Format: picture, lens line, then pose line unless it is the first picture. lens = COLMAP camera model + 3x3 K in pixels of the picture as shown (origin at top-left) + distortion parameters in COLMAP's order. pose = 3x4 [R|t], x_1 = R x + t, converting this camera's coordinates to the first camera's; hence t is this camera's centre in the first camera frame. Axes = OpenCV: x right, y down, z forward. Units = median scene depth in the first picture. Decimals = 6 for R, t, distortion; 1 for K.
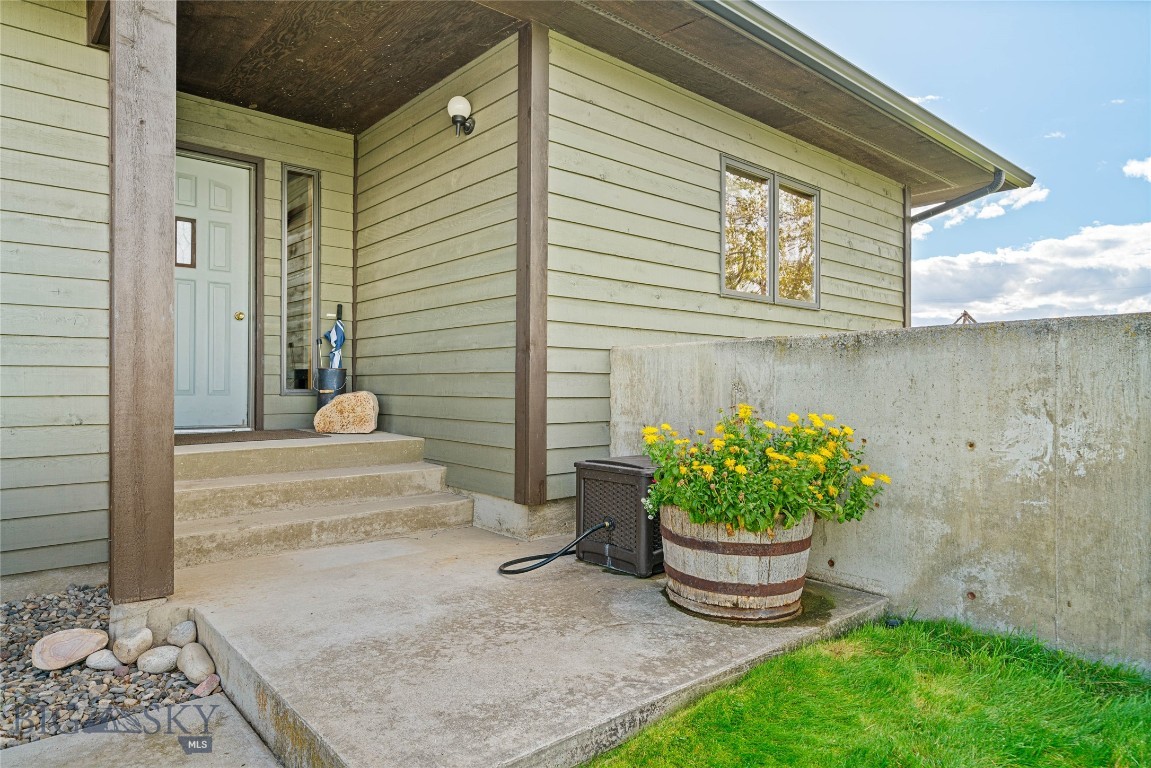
lens RADIAL K [[695.6, 0, 576.3], [0, 695.6, 383.4], [0, 0, 1]] dist [0.002993, 0.000447]
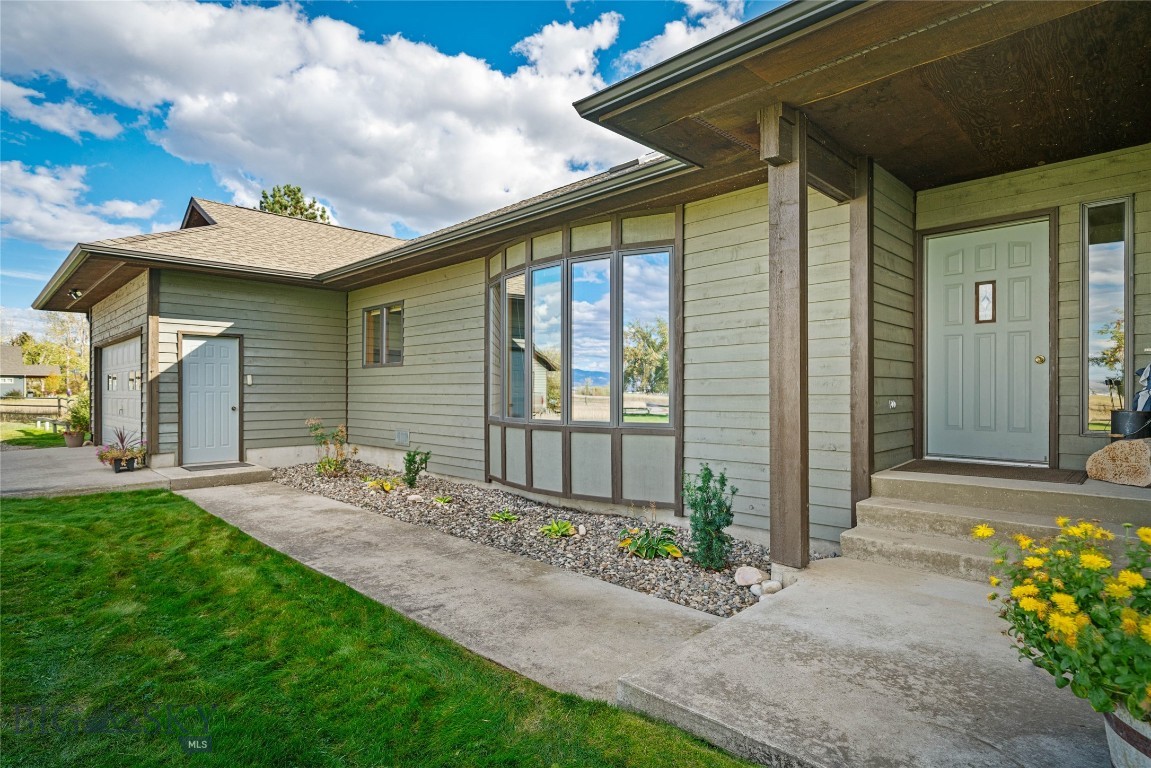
lens RADIAL K [[608.0, 0, 576.4], [0, 608.0, 388.7], [0, 0, 1]] dist [-0.001074, -0.000033]
pose [[0.073945, -0.005765, -0.997246, 0.560145], [0.003965, 0.999977, -0.005487, -0.069509], [0.997254, -0.003548, 0.073966, 0.304720]]
